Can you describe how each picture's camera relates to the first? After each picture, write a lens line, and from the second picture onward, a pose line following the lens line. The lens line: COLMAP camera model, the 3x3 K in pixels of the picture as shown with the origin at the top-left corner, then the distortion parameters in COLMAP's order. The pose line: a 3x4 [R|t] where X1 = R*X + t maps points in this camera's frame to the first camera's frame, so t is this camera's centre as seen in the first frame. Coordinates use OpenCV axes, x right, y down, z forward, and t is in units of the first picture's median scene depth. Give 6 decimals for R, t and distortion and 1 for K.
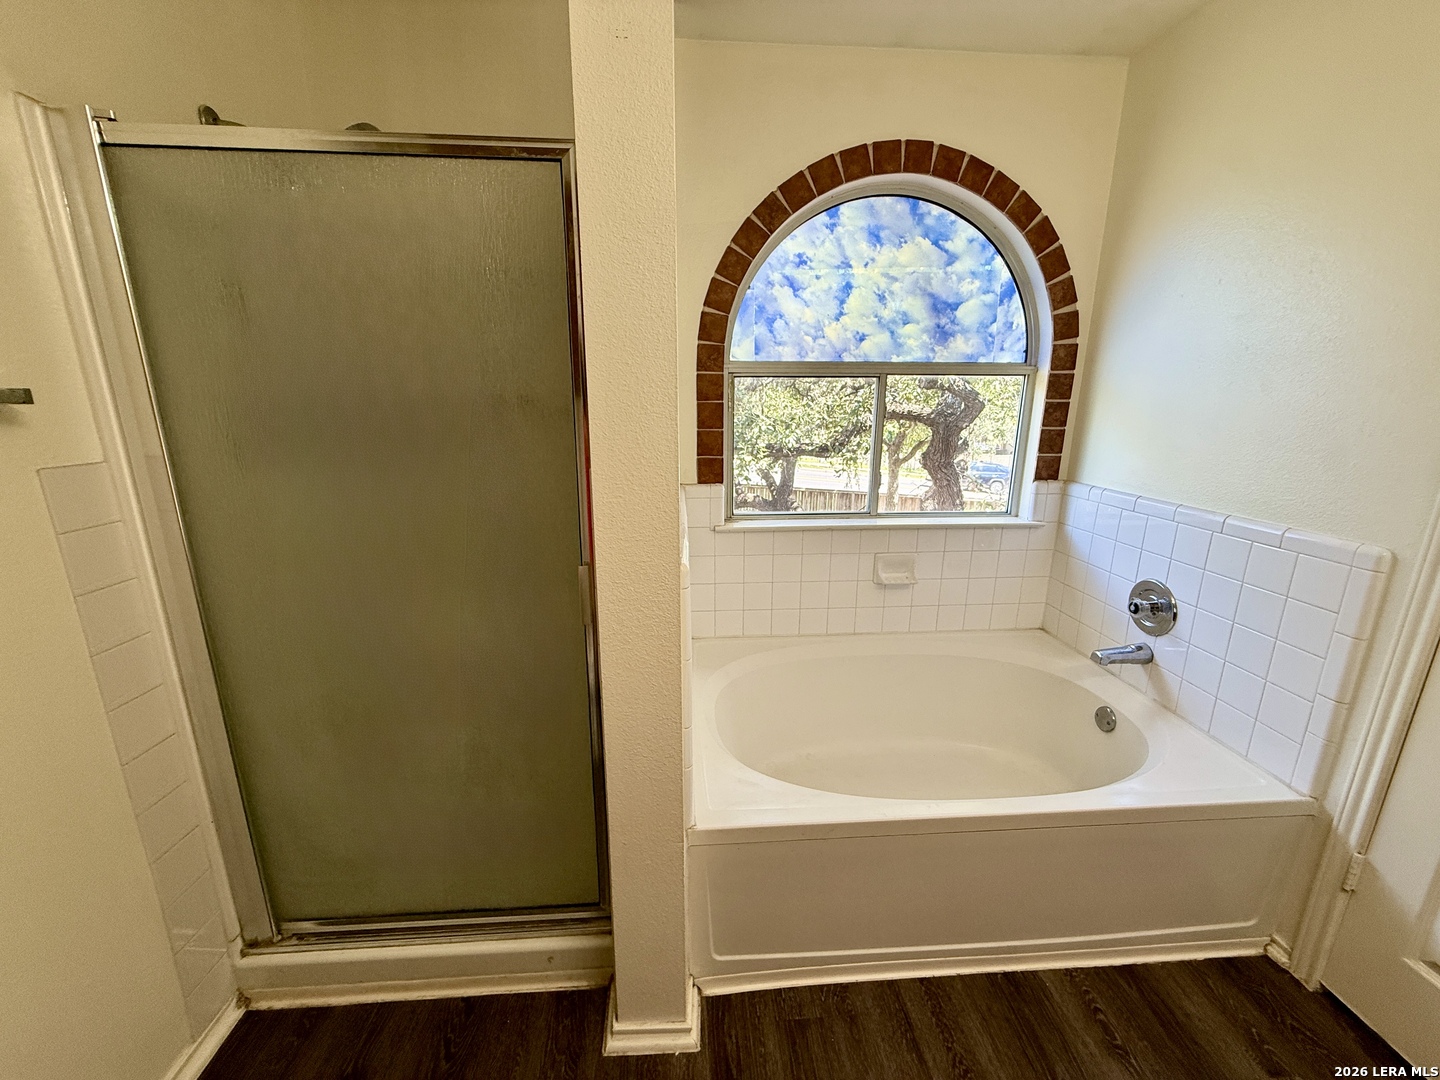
lens RADIAL K [[574.5, 0, 709.4], [0, 574.5, 539.7], [0, 0, 1]] dist [-0.000390, 0.000089]
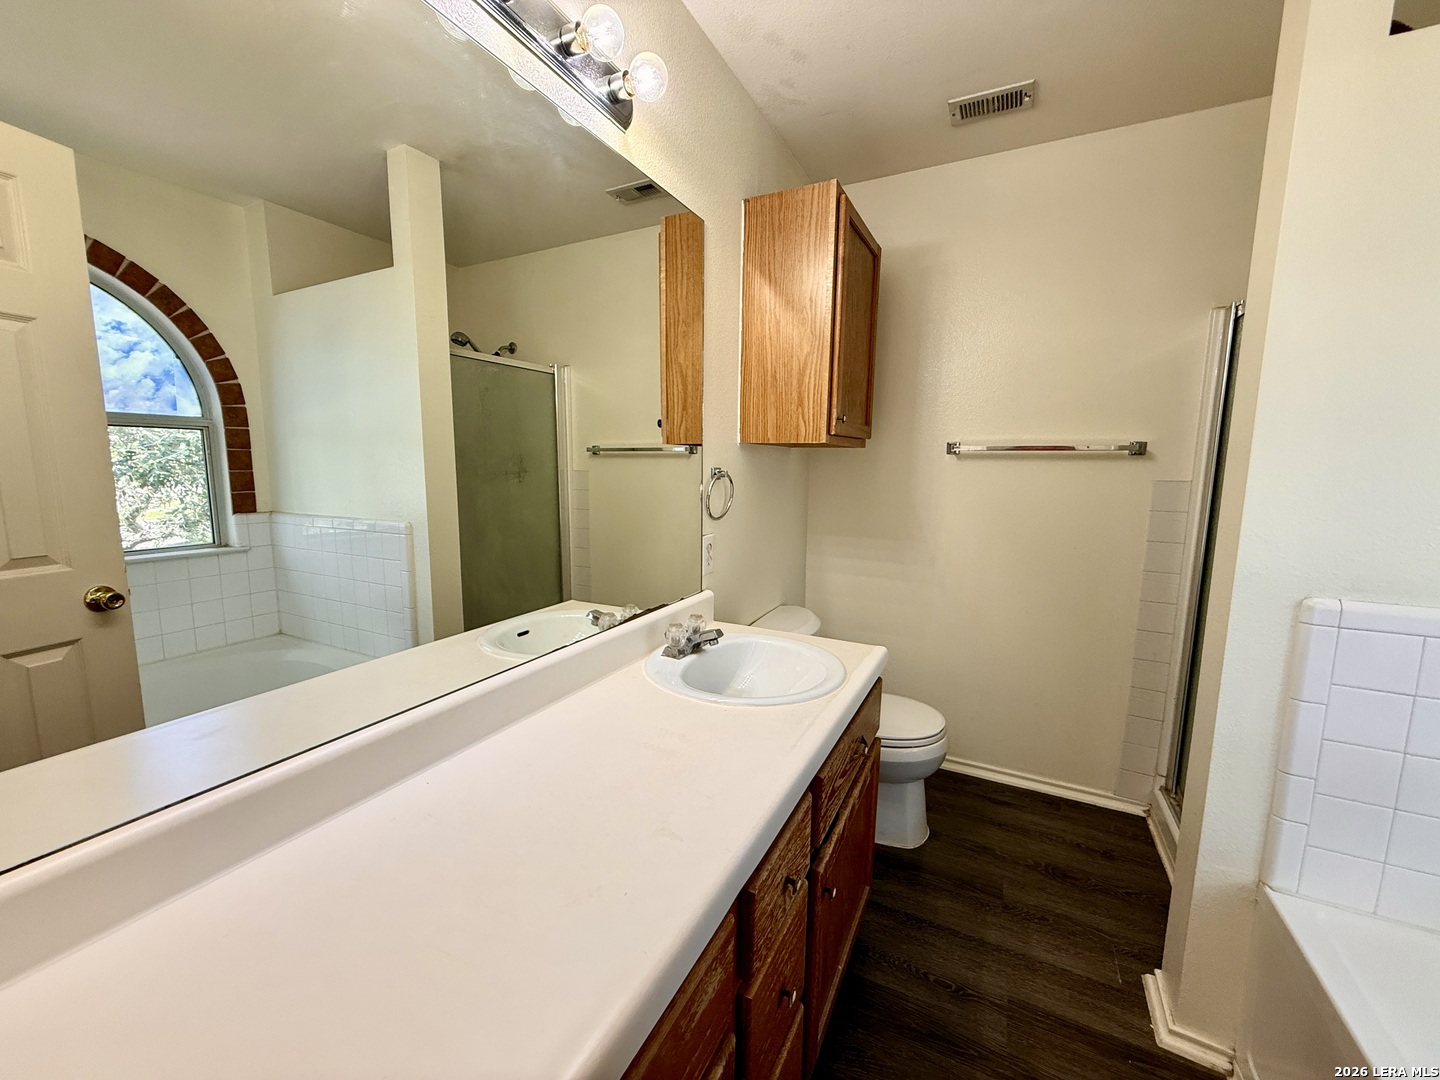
lens RADIAL K [[574.5, 0, 716.1], [0, 574.5, 537.0], [0, 0, 1]] dist [-0.000390, 0.000089]
pose [[-0.509455, 0.103693, -0.854227, 0.743118], [-0.219106, 0.944361, 0.245308, -0.044522], [0.832135, 0.312139, -0.458390, 0.320034]]
